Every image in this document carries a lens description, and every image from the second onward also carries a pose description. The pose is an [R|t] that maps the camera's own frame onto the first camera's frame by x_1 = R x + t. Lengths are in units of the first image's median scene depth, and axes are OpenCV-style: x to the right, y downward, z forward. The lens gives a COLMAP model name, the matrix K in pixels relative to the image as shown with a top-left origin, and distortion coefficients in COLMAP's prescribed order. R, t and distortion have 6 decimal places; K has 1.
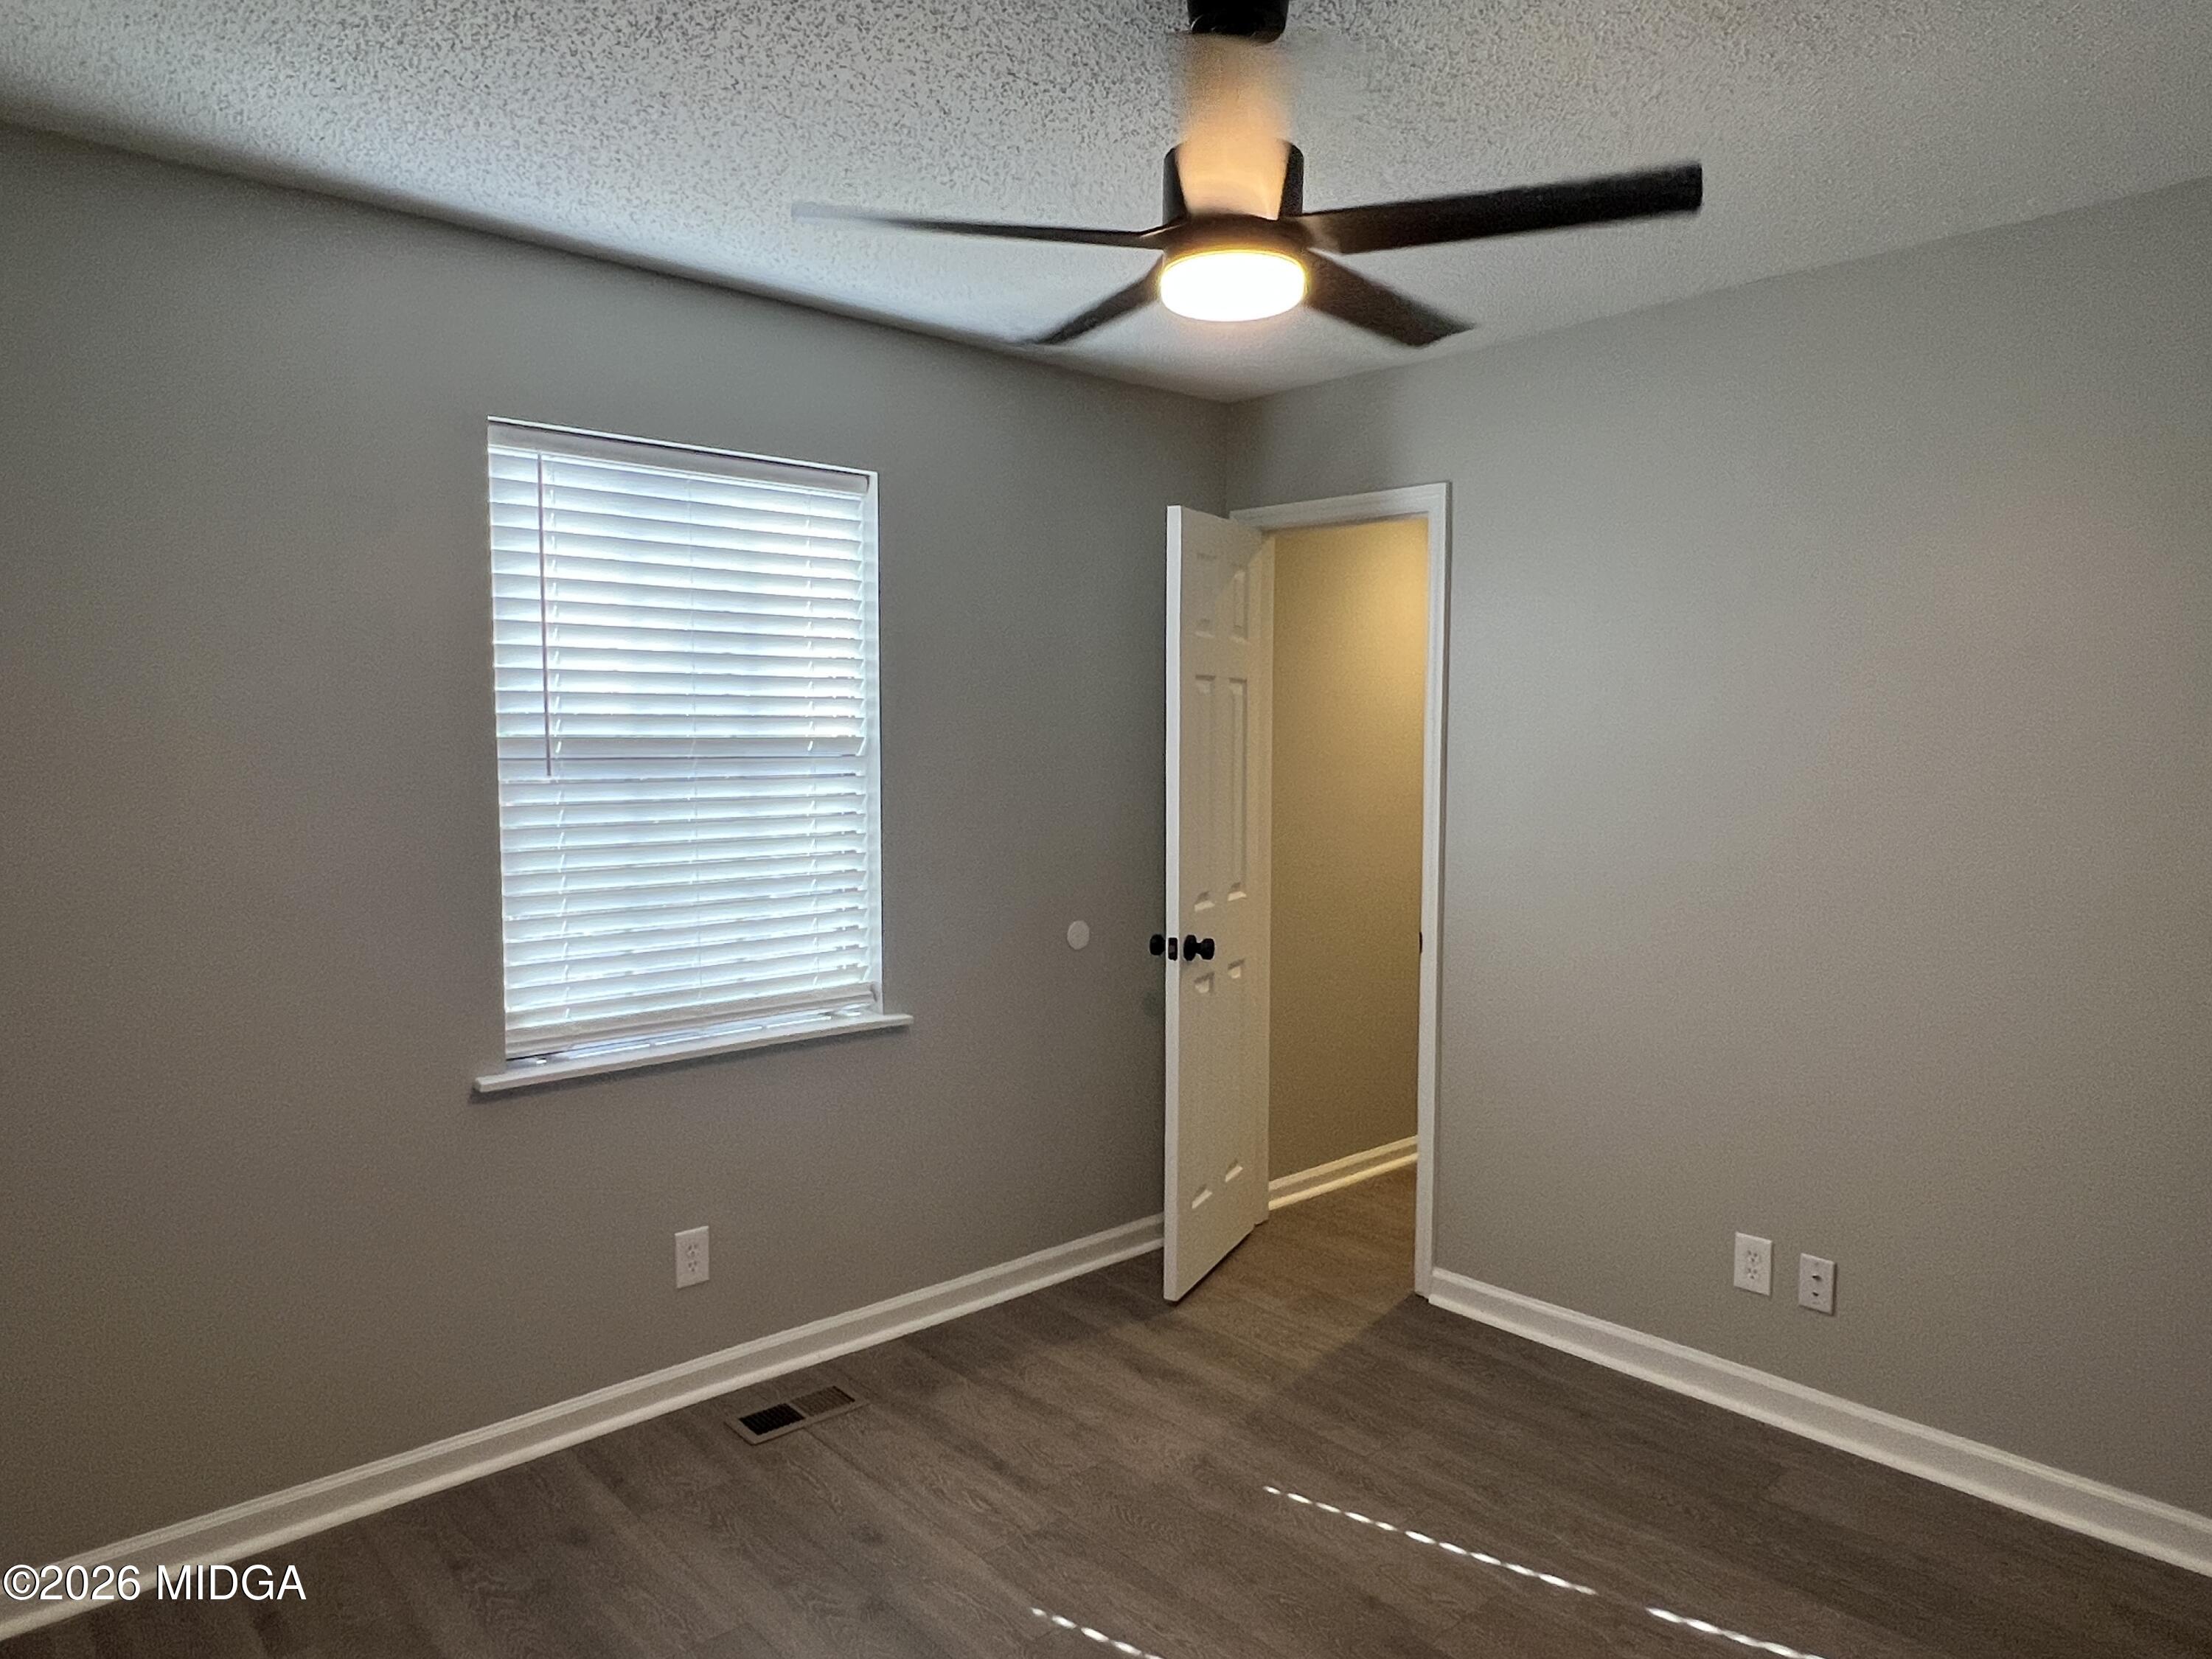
lens RADIAL K [[1412.0, 0, 1106.0], [0, 1412.0, 829.5], [0, 0, 1]] dist [-0.001394, -0.000203]
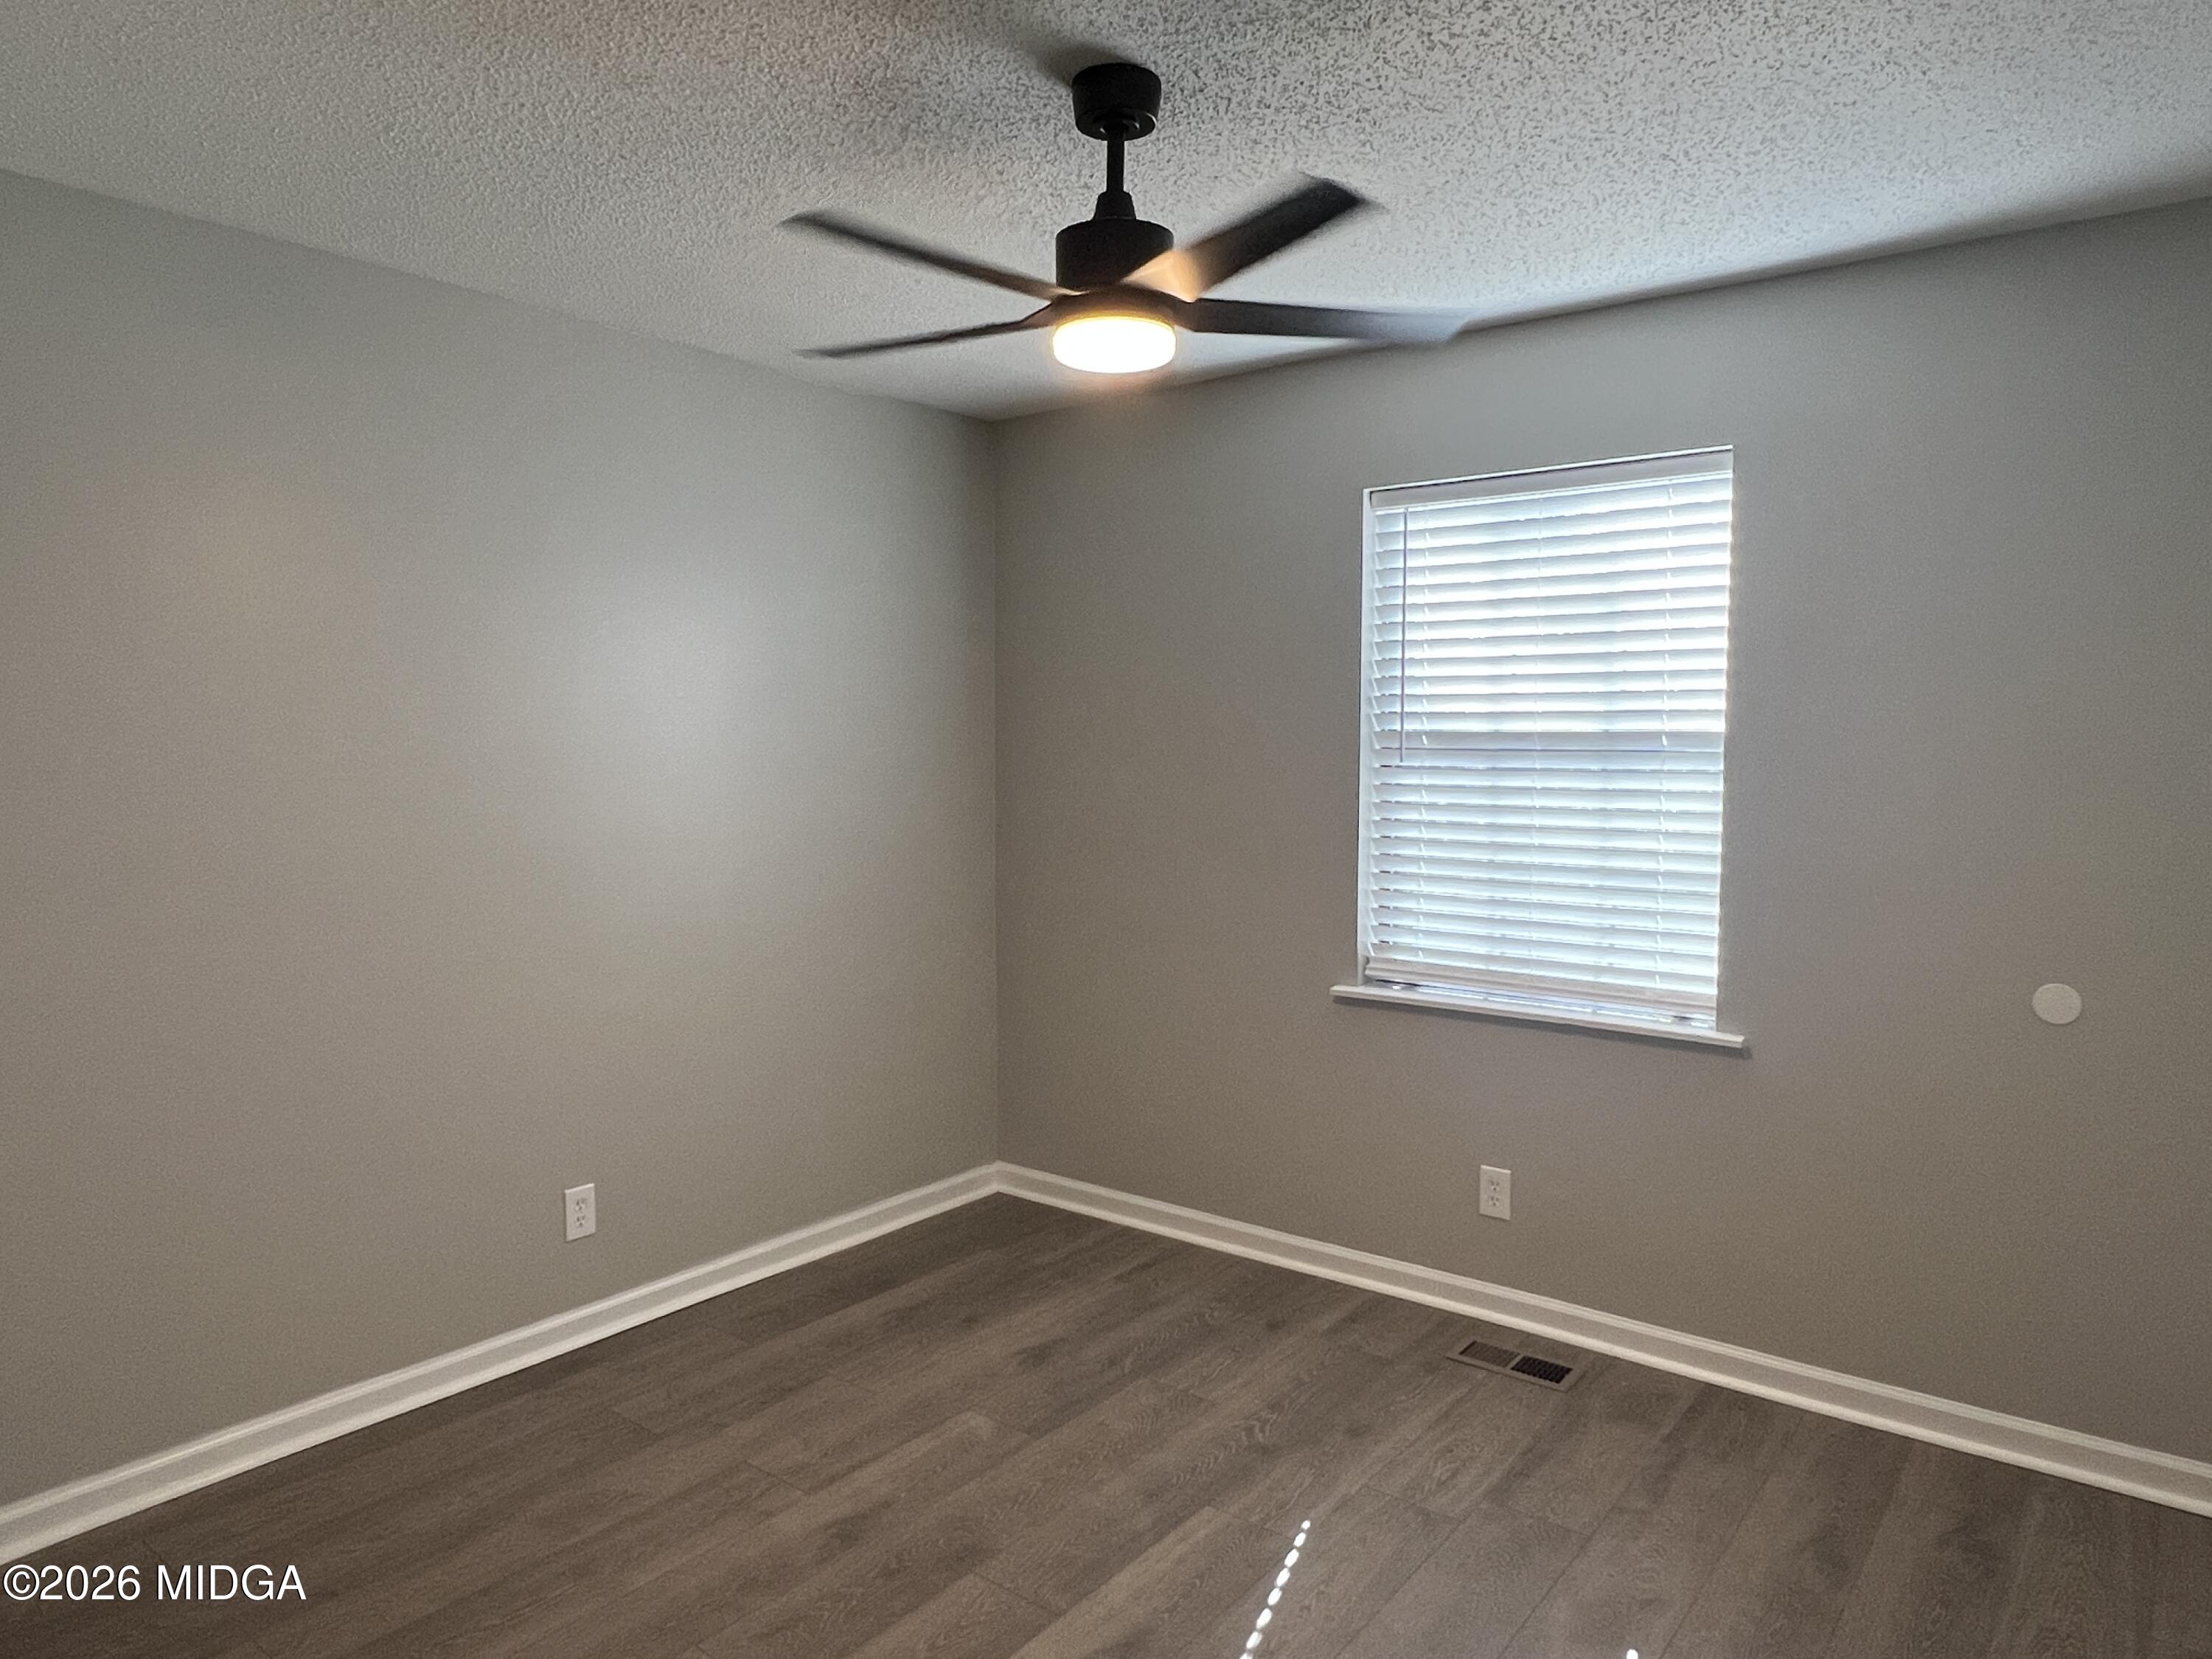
lens RADIAL K [[1440.9, 0, 1104.7], [0, 1440.9, 813.7], [0, 0, 1]] dist [0.000559, 0.000010]
pose [[0.172033, 0.059990, -0.983263, 0.778303], [-0.062298, 0.996809, 0.049917, -0.037260], [0.983119, 0.052668, 0.175221, 0.481697]]
